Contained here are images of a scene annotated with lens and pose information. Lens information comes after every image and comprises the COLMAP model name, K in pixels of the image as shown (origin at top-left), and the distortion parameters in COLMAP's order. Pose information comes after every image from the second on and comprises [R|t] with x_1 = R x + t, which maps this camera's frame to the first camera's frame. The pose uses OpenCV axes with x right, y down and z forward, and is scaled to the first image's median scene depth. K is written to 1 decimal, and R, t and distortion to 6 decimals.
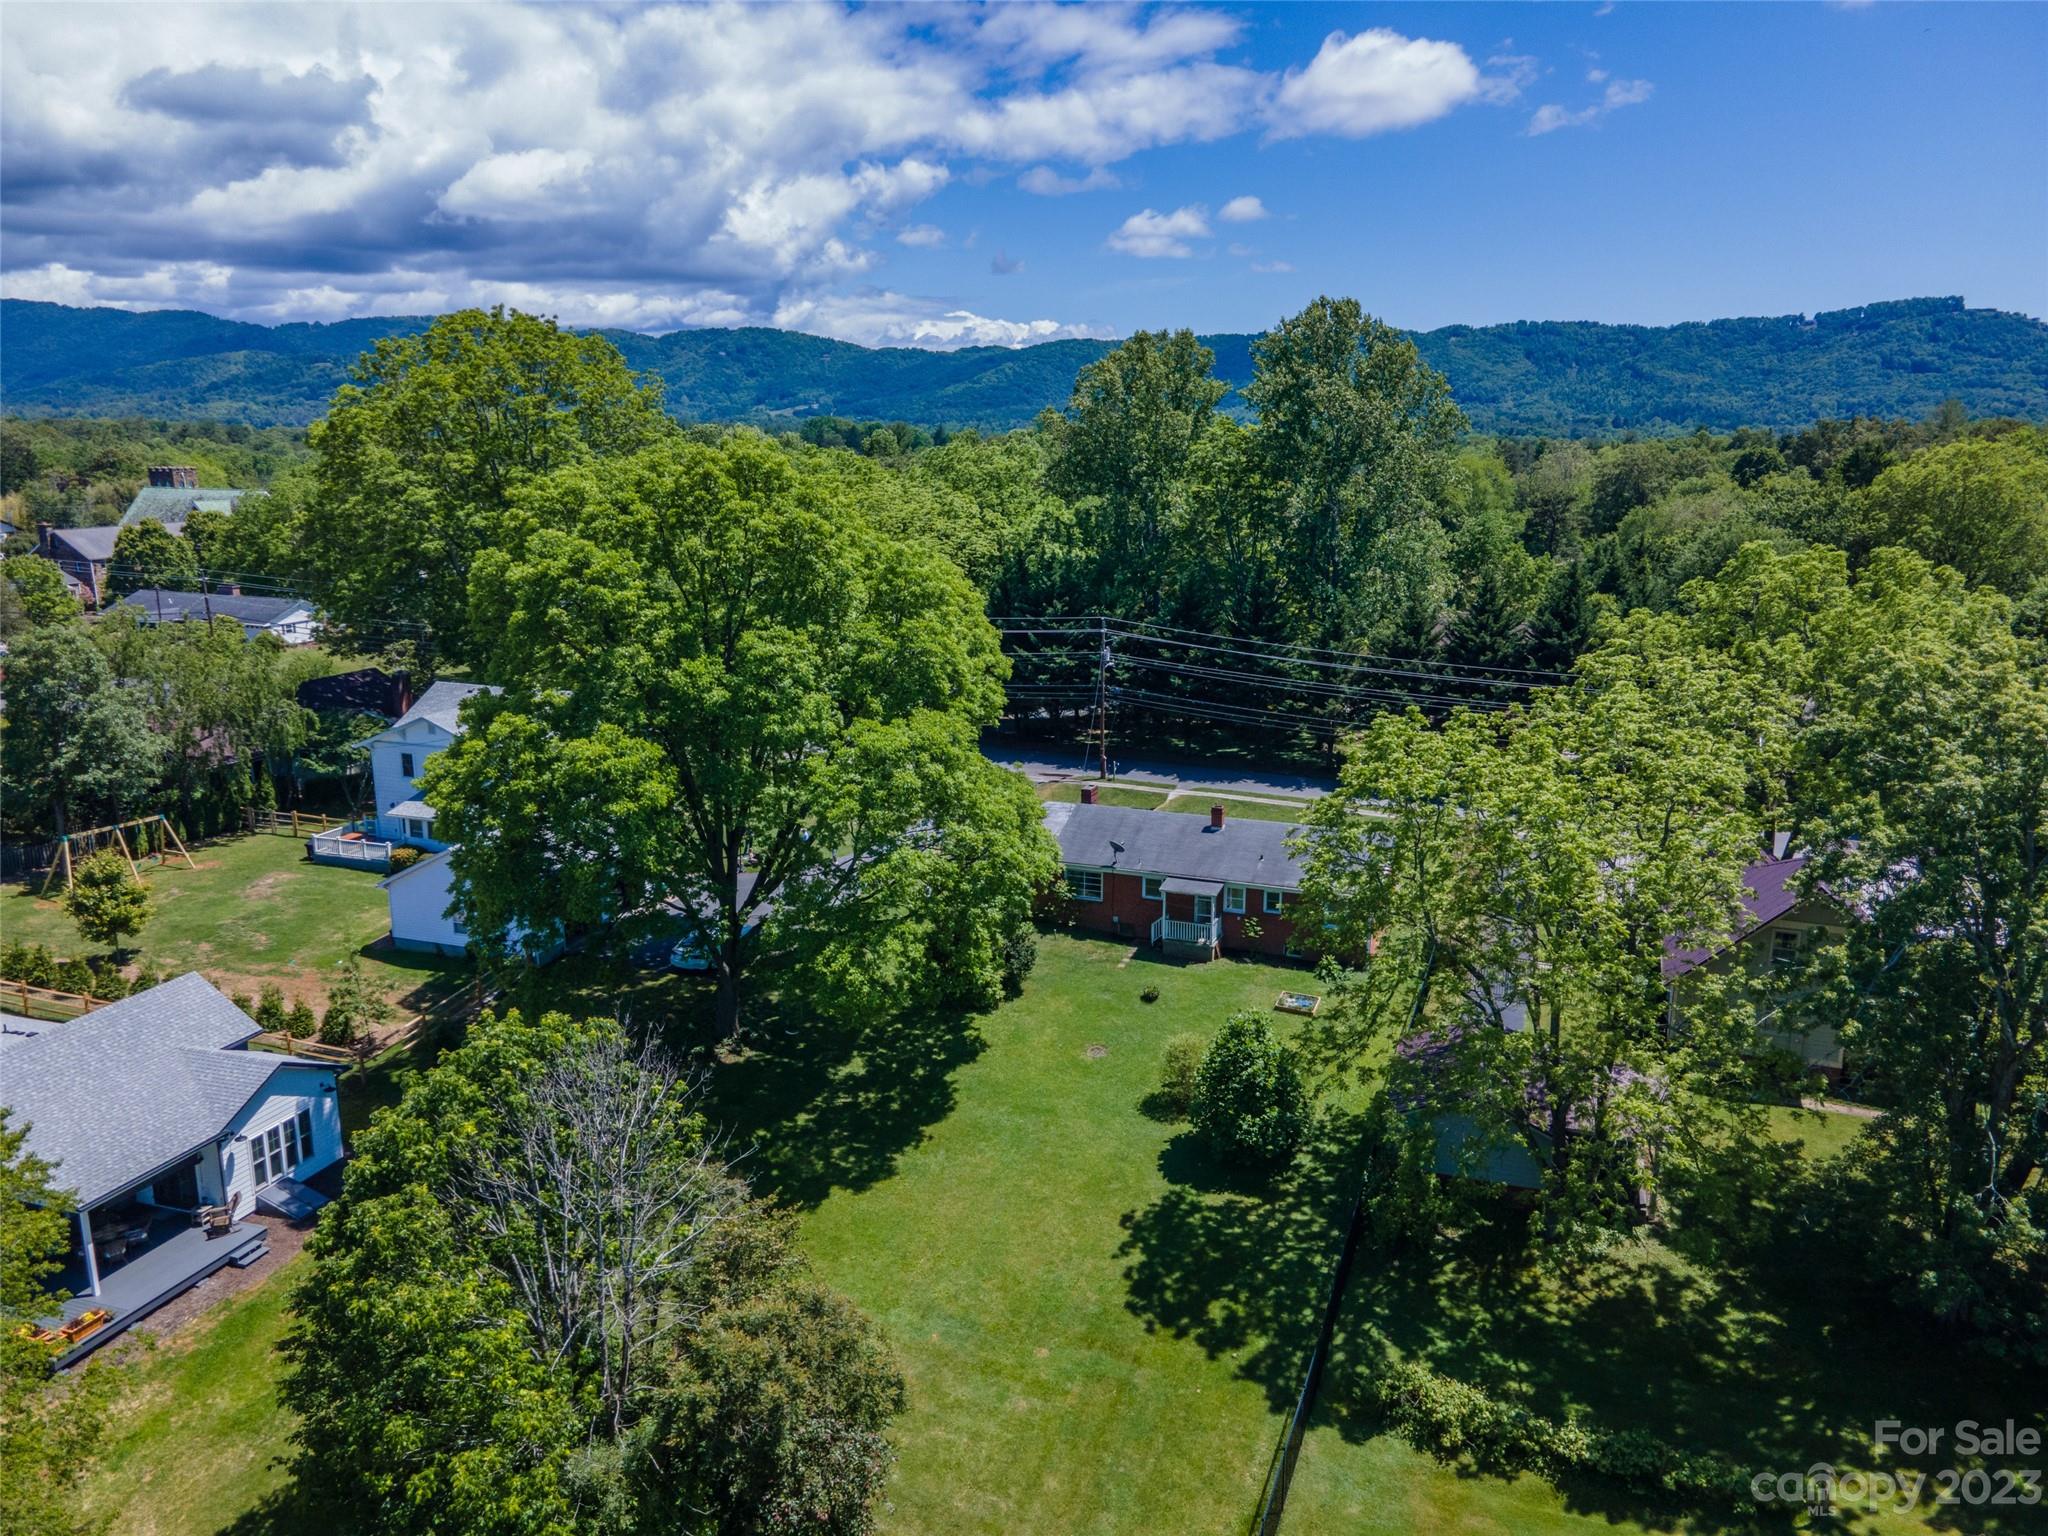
lens RADIAL K [[1483.5, 0, 1024.0], [0, 1483.5, 768.0], [0, 0, 1]] dist [0.002055, 0.094993]
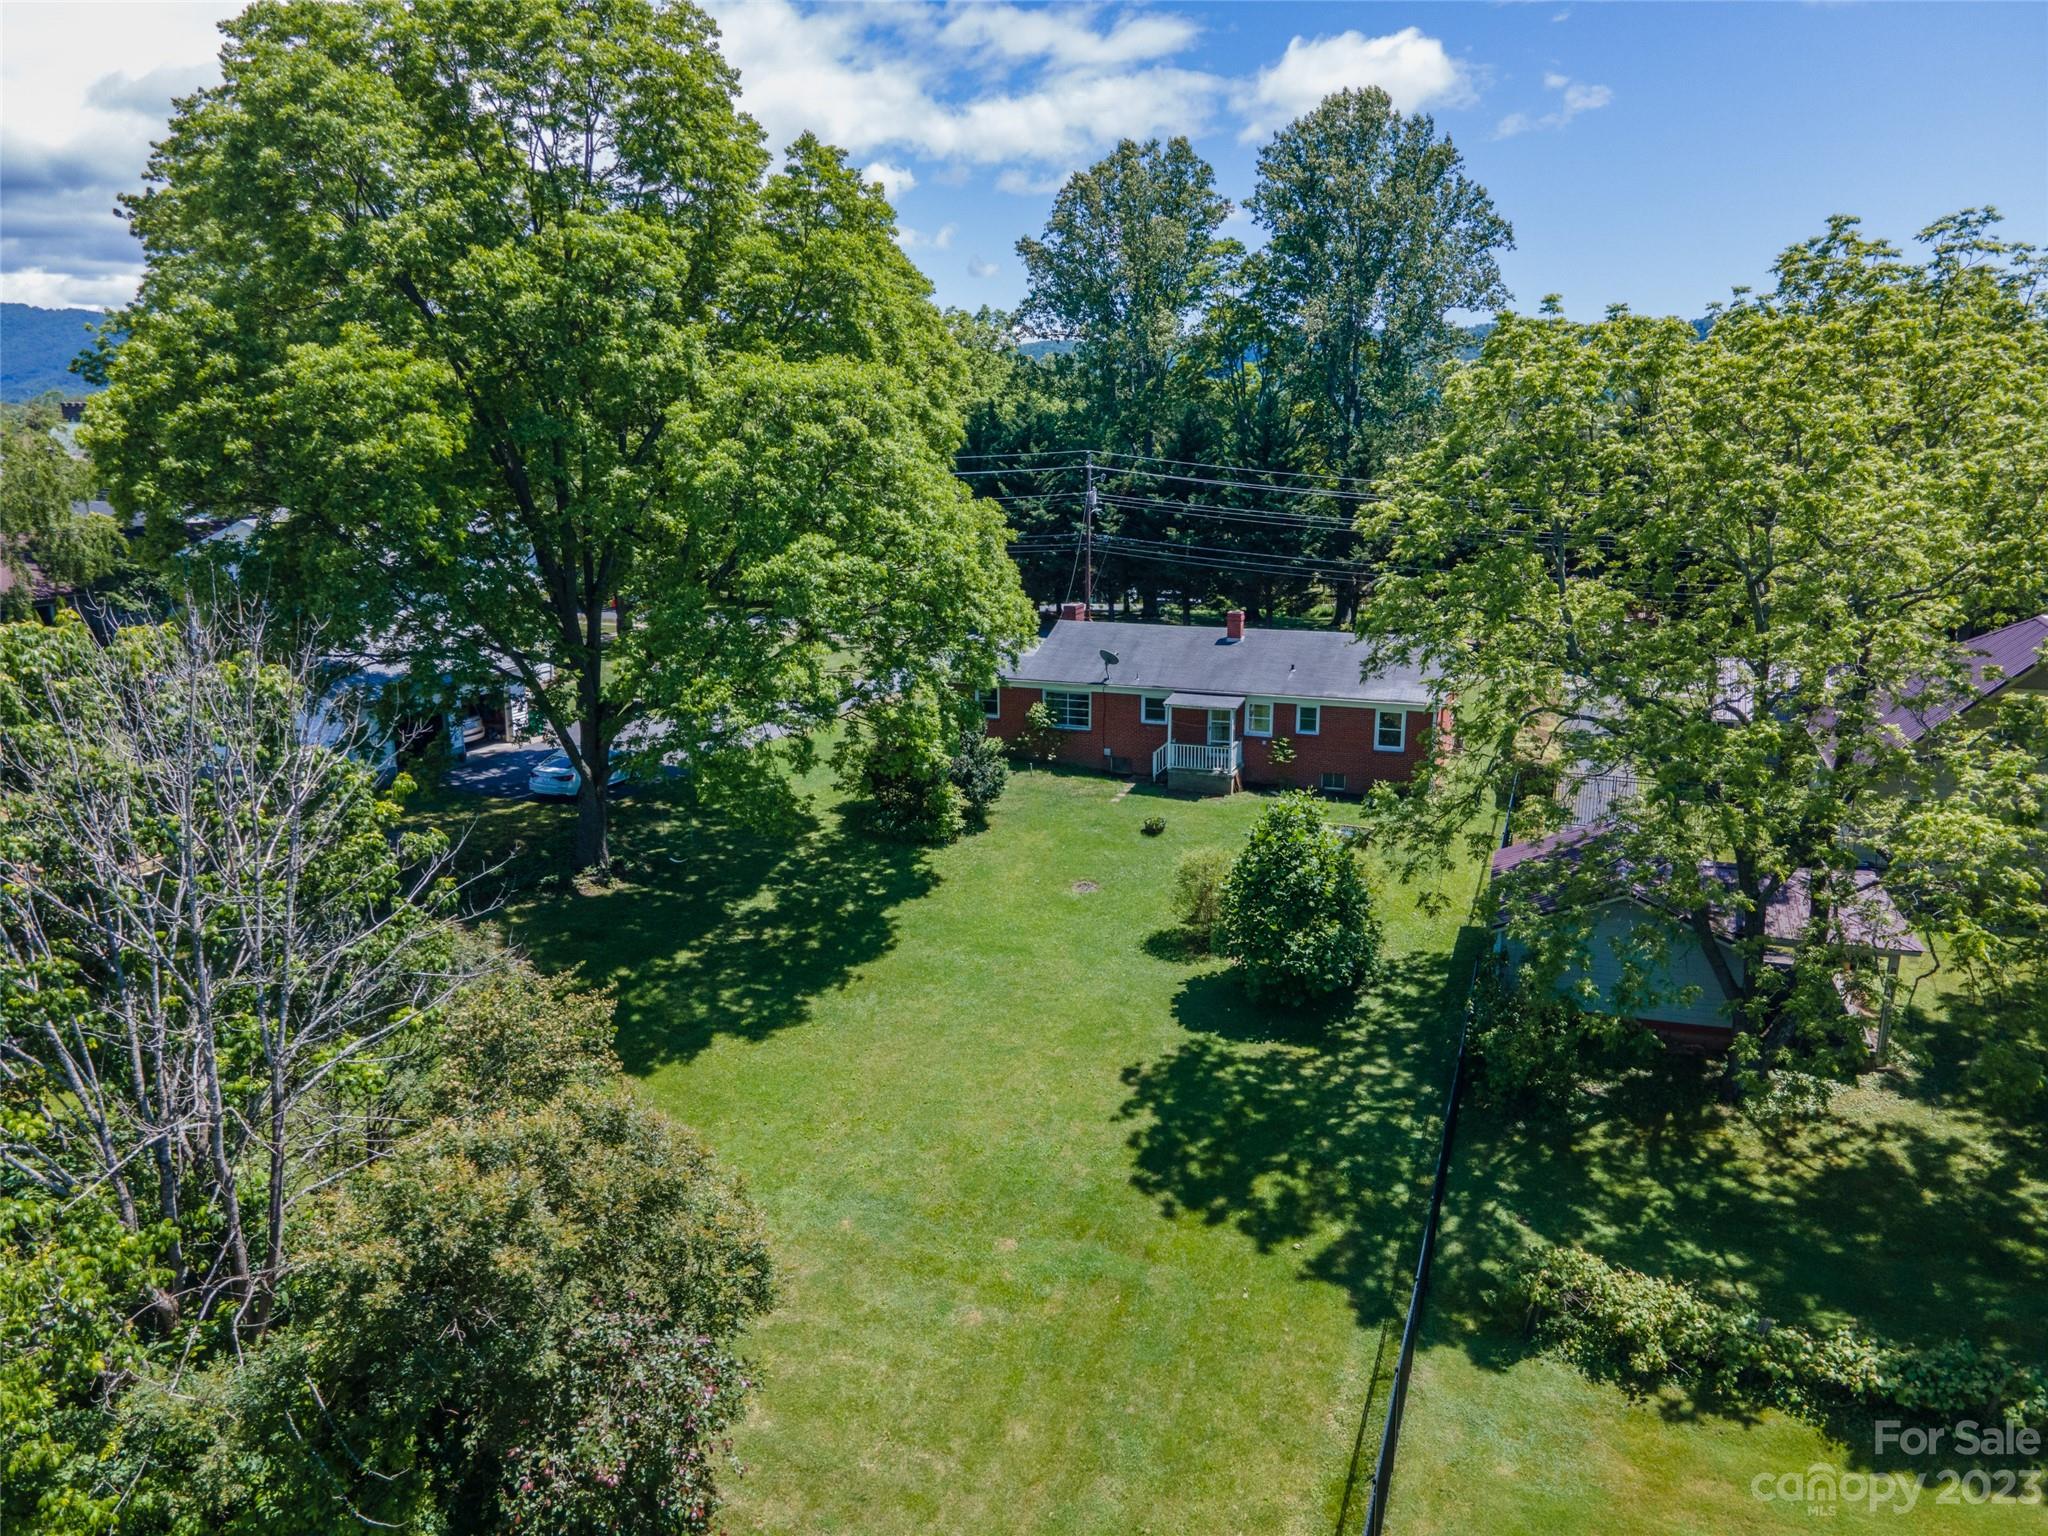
lens RADIAL K [[1481.0, 0, 1024.0], [0, 1481.0, 768.0], [0, 0, 1]] dist [0.043646, 0.007872]
pose [[0.999927, -0.003701, 0.011505, 0.011834], [0.003715, 0.999992, -0.001198, 0.168429], [-0.011501, 0.001241, 0.999933, 0.312195]]
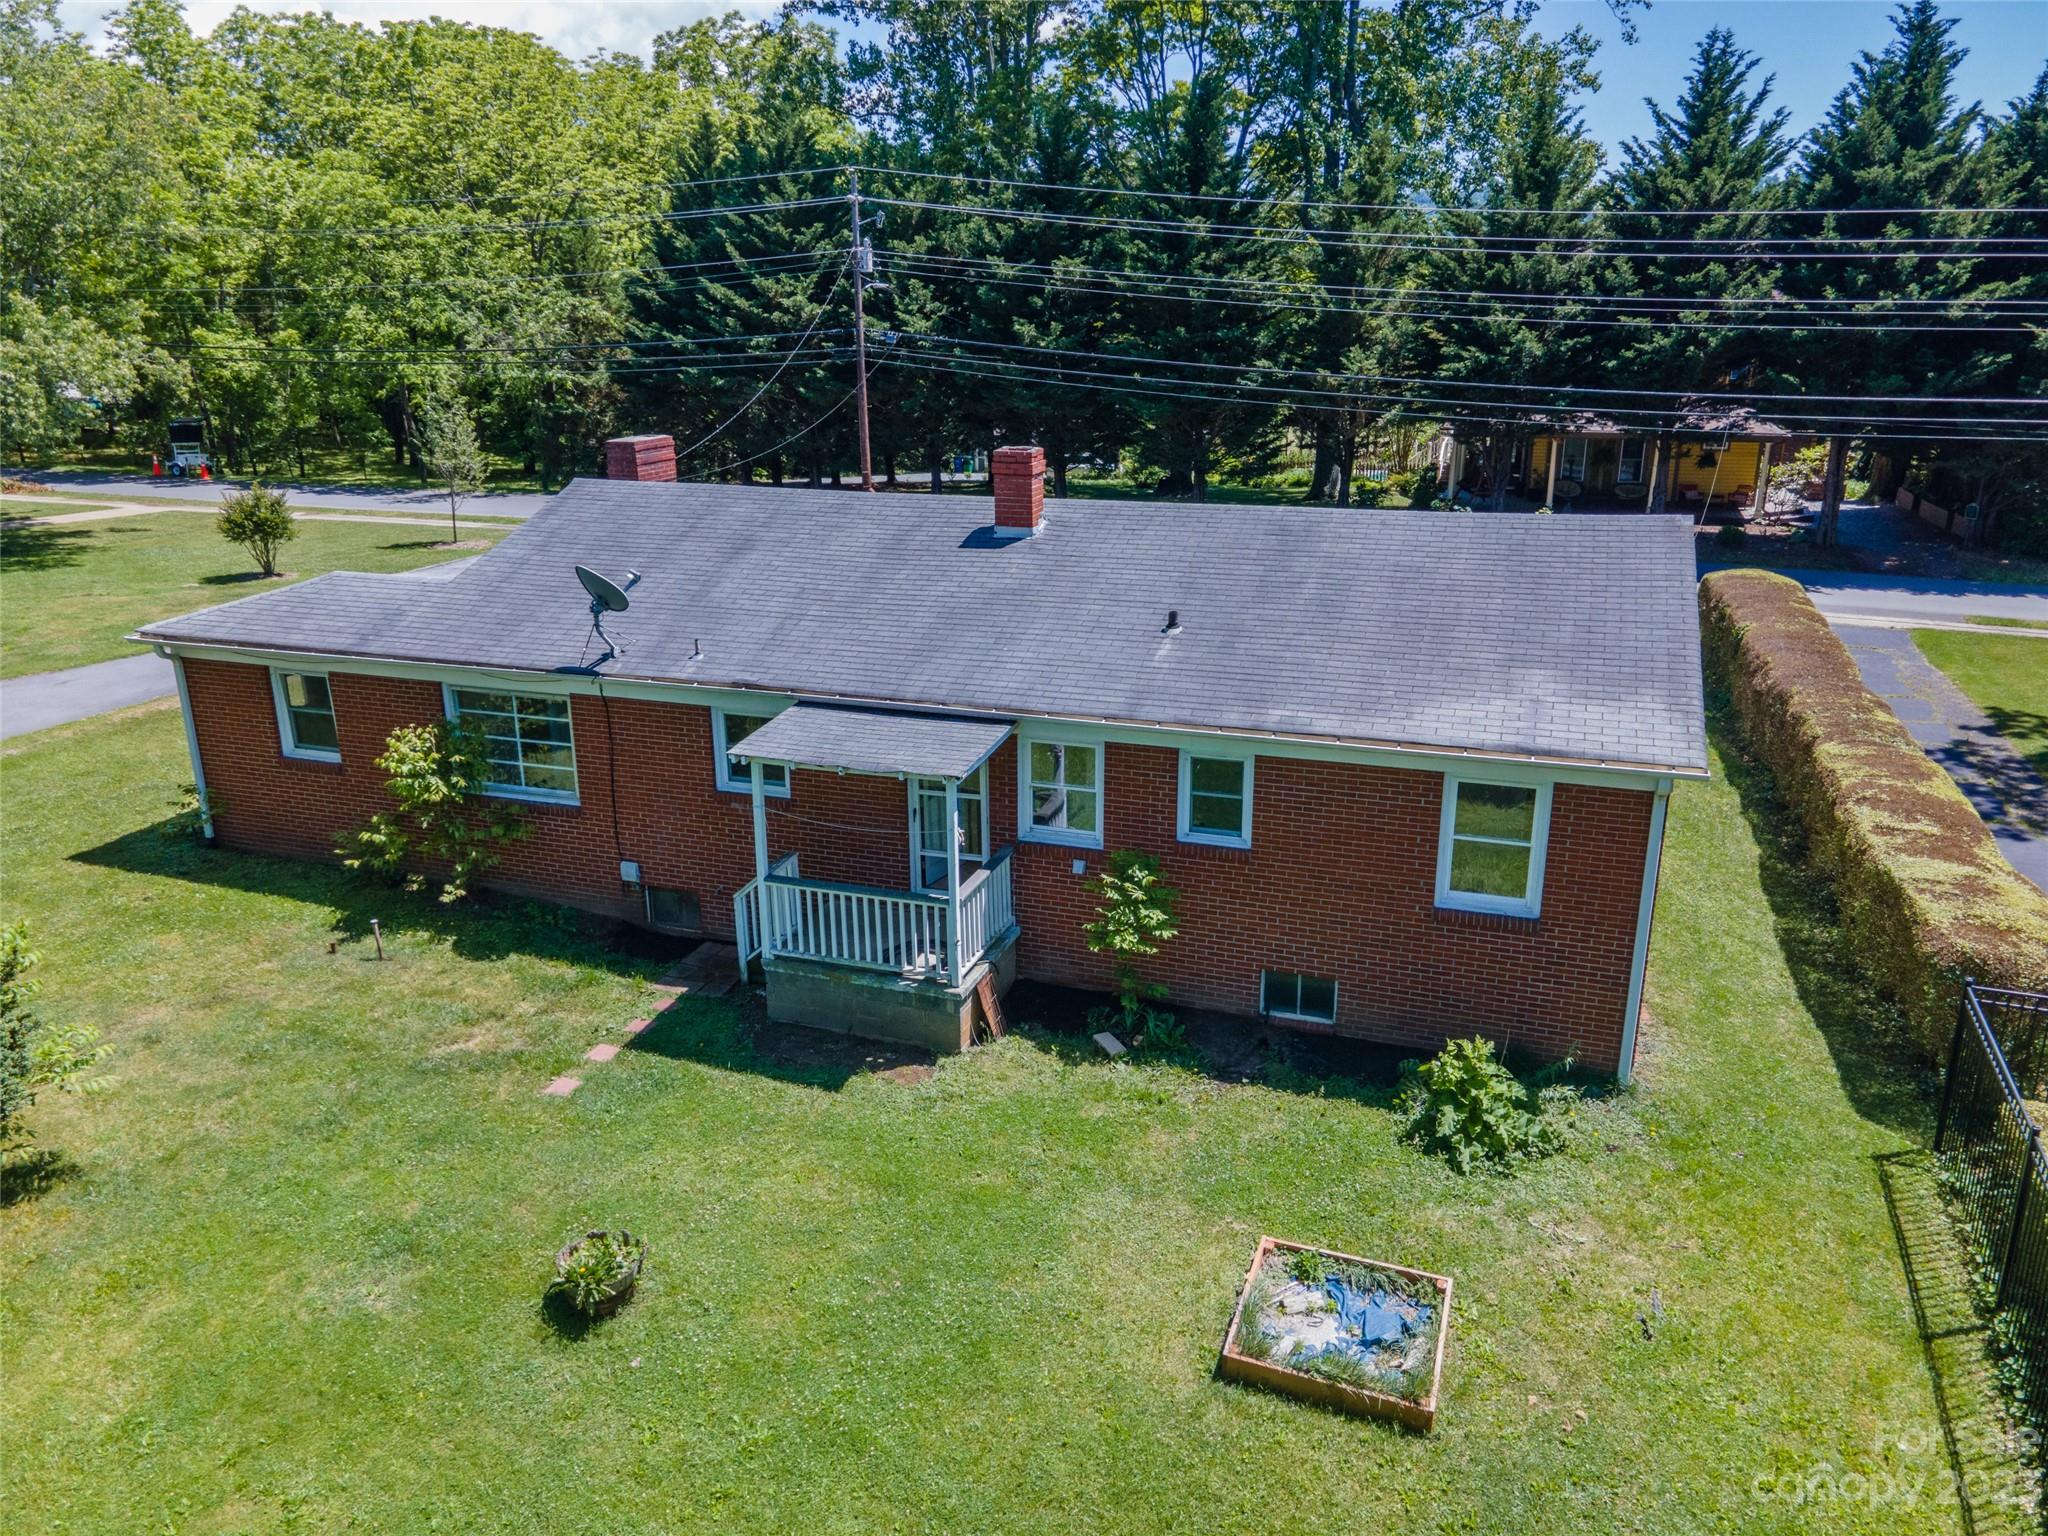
lens RADIAL K [[1481.0, 0, 1024.0], [0, 1481.0, 768.0], [0, 0, 1]] dist [0.043646, 0.007872]
pose [[0.999614, -0.017083, 0.021890, 0.191229], [0.015358, 0.996937, 0.076682, 0.096591], [-0.023133, -0.076316, 0.996815, 1.107687]]
